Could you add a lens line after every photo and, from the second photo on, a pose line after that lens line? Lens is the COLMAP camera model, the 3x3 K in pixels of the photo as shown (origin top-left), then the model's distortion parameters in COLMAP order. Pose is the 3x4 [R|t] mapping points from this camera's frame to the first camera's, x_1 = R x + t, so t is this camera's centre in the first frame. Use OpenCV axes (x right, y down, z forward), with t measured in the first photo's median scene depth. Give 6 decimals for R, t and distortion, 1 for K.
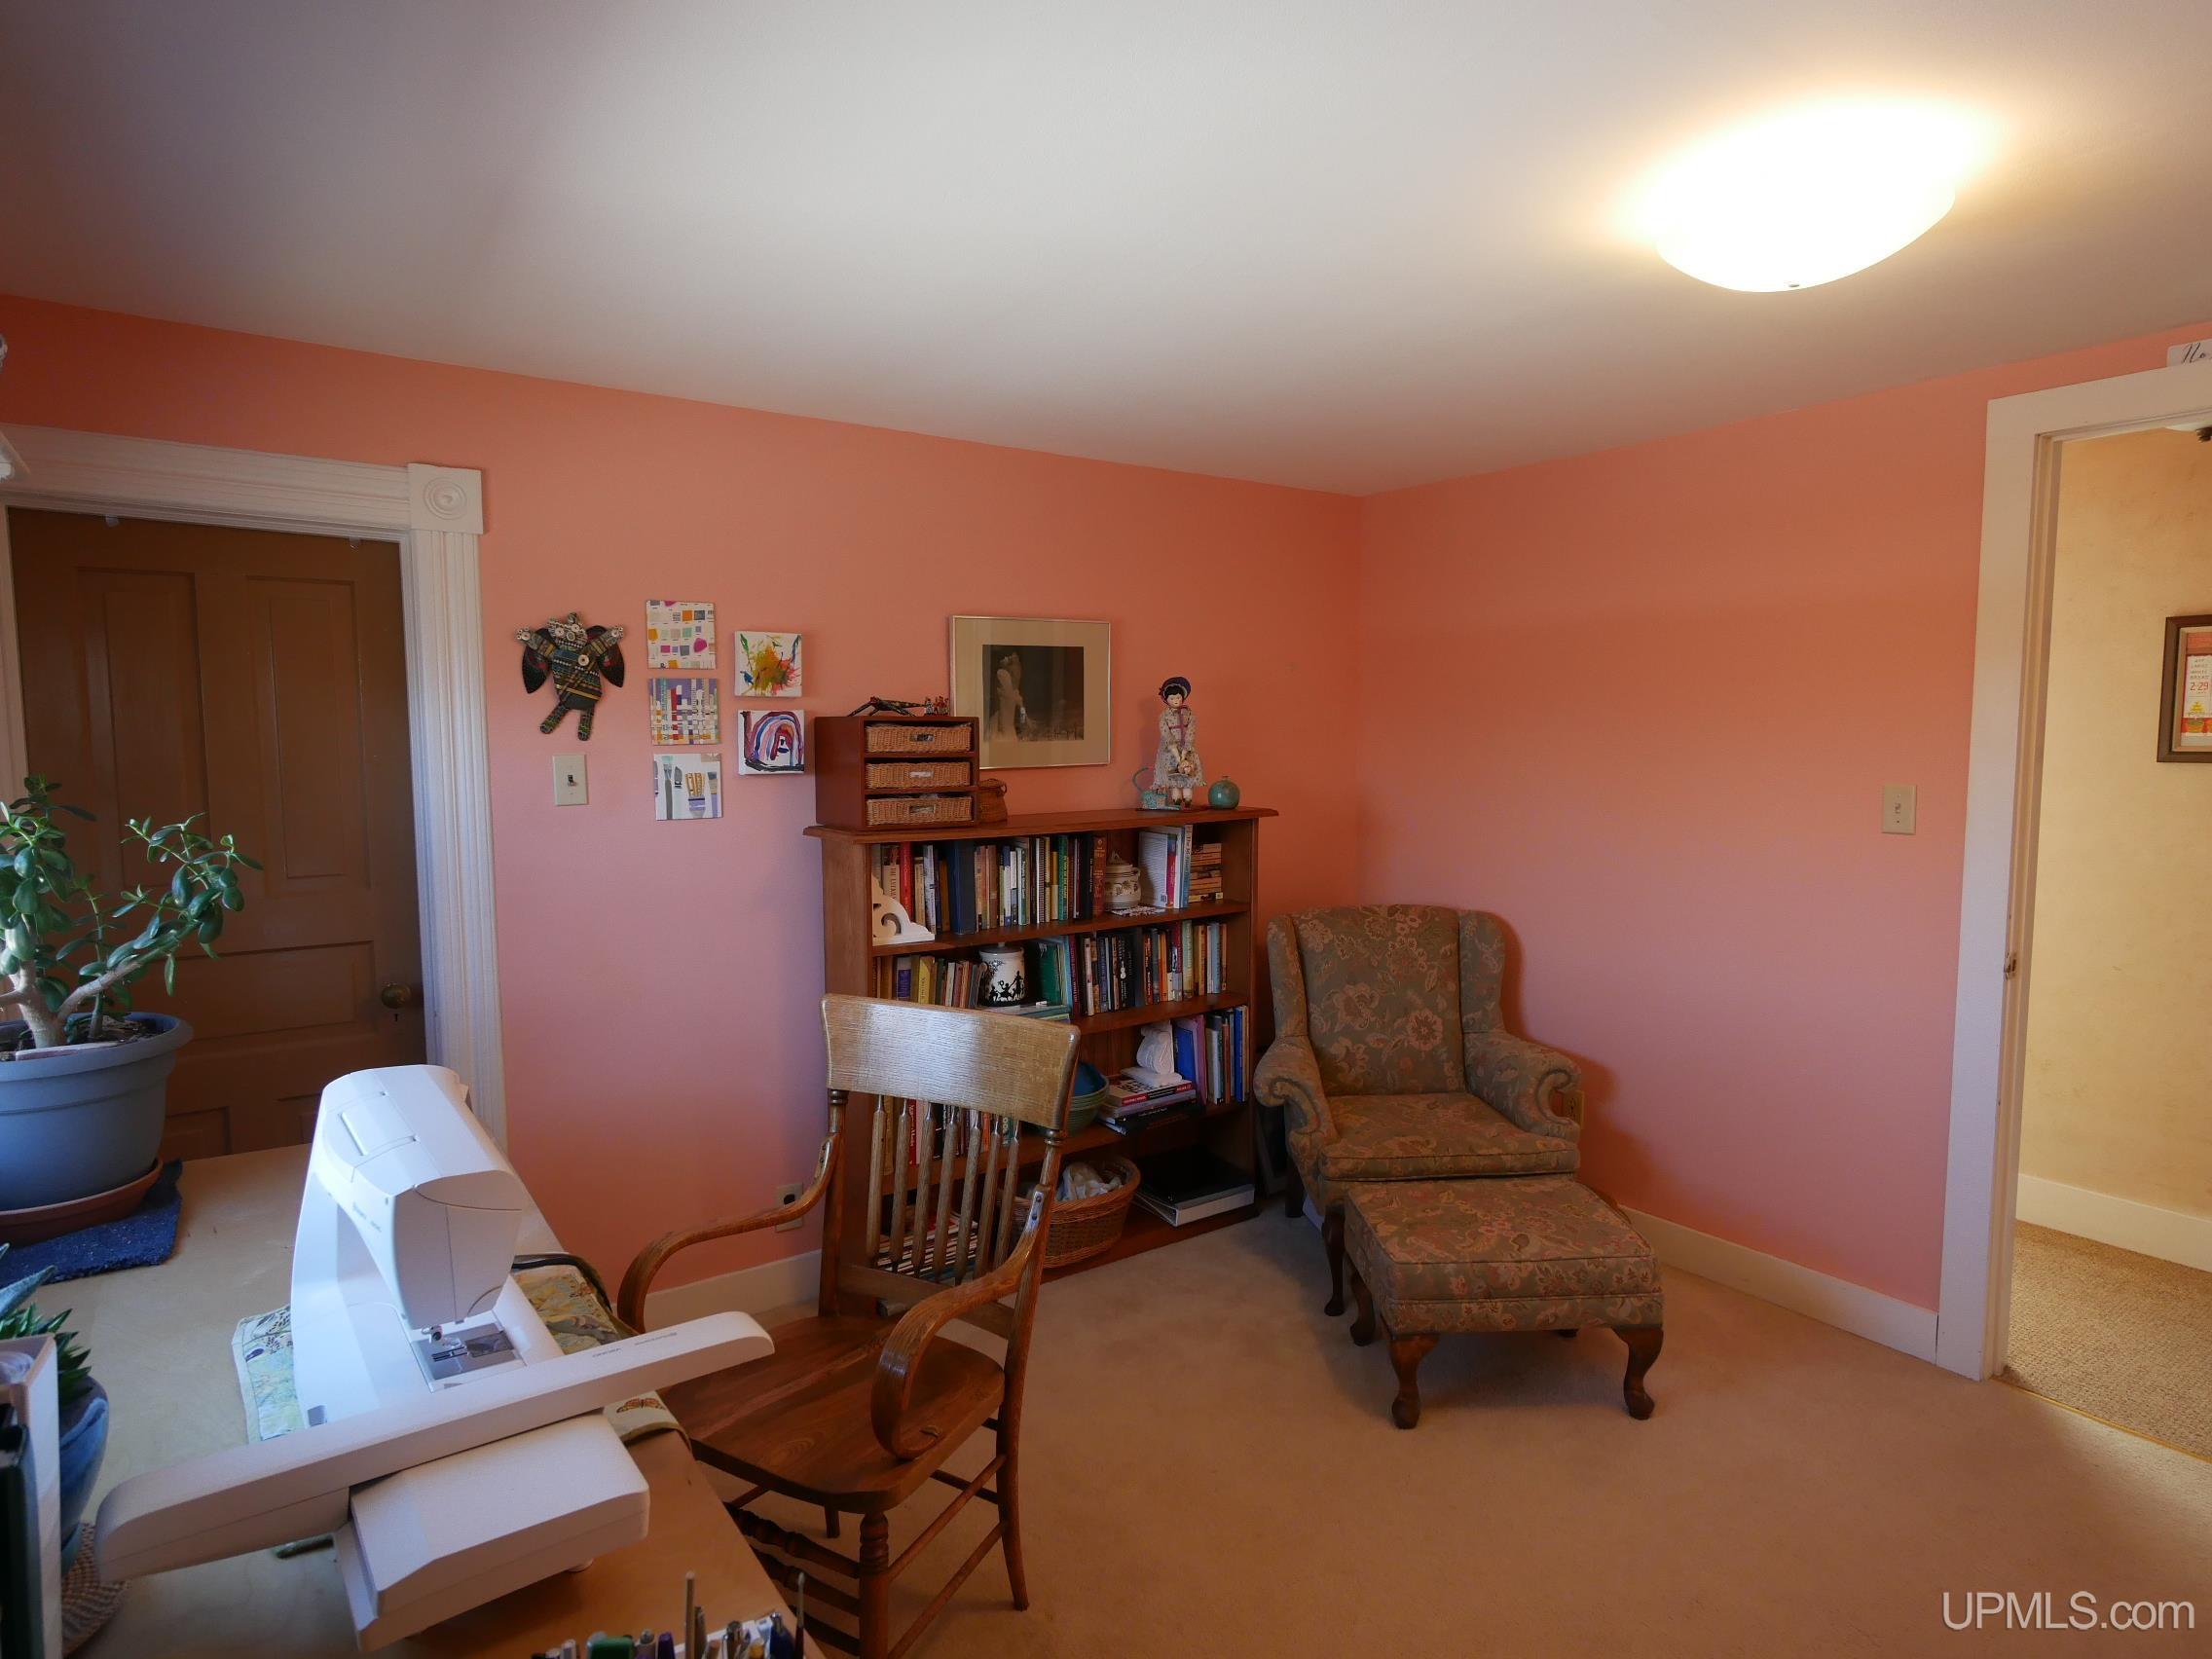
lens RADIAL K [[1245.5, 0, 1106.0], [0, 1245.5, 829.5], [0, 0, 1]] dist [-0.003533, -0.001201]
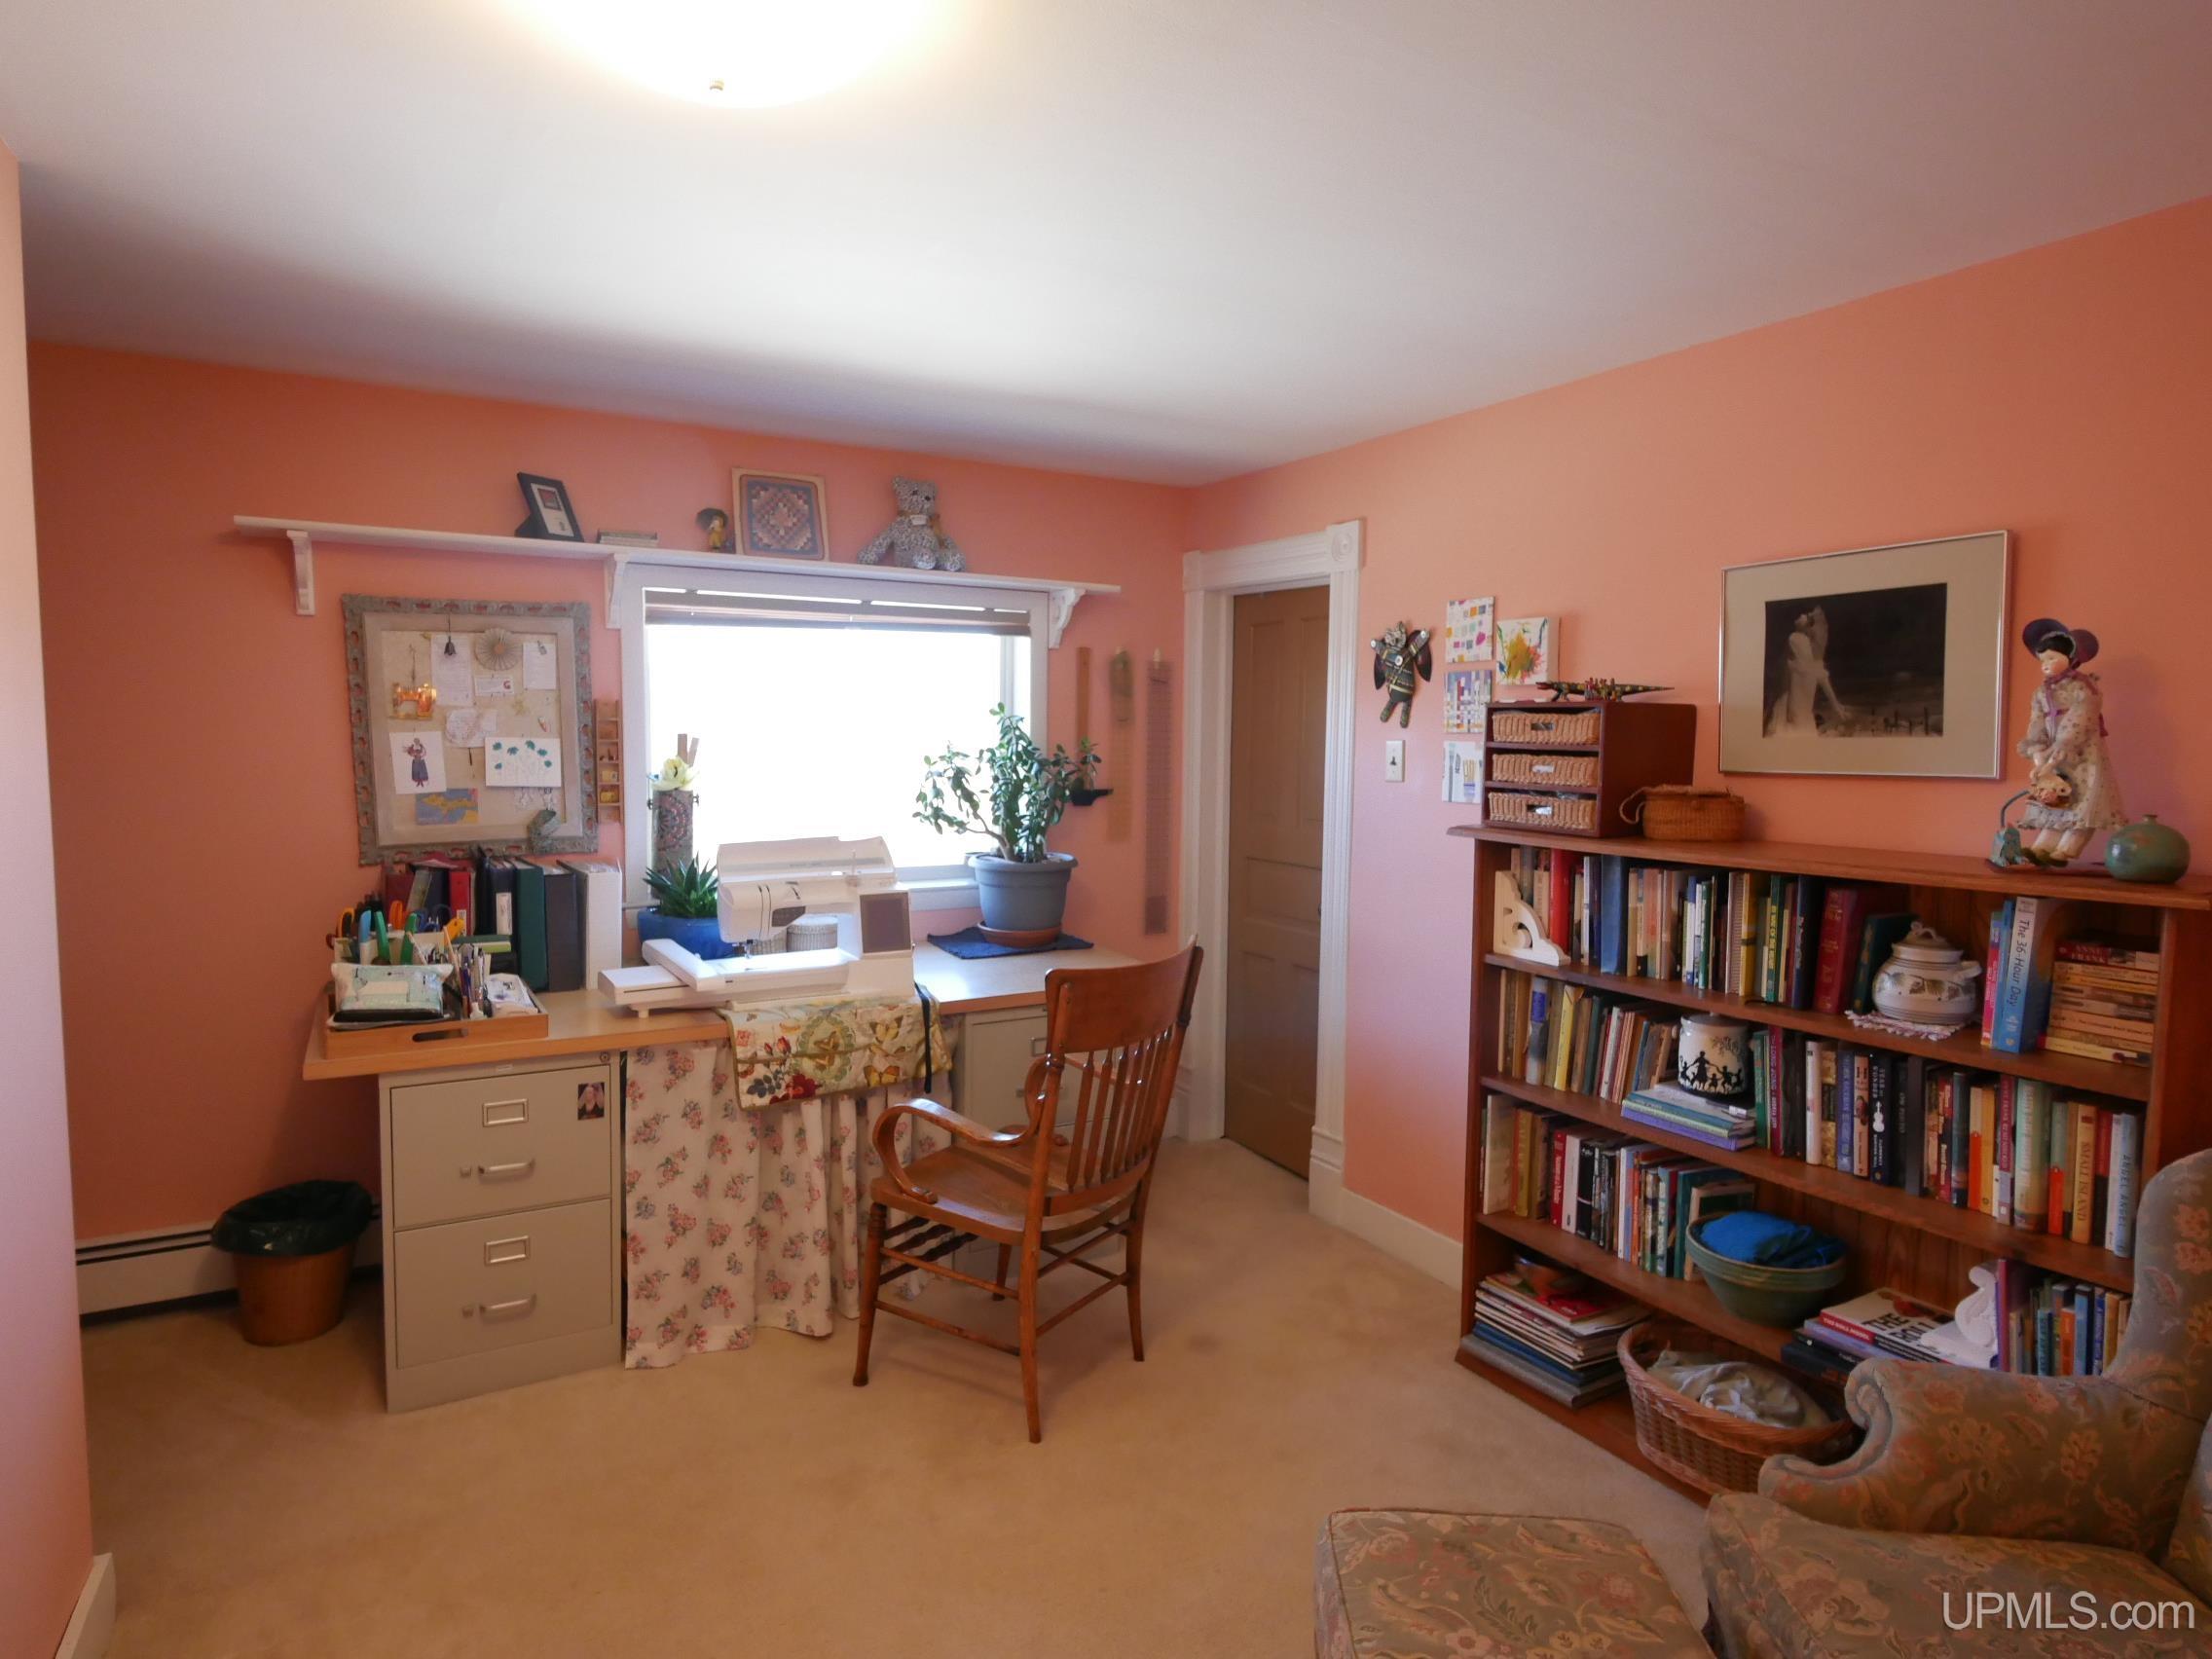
lens RADIAL K [[1245.5, 0, 1106.0], [0, 1245.5, 829.5], [0, 0, 1]] dist [-0.003533, -0.001201]
pose [[-0.094319, 0.080406, -0.992290, 0.733995], [-0.092814, 0.991682, 0.089179, -0.051167], [0.991206, 0.100510, -0.086072, 0.770771]]
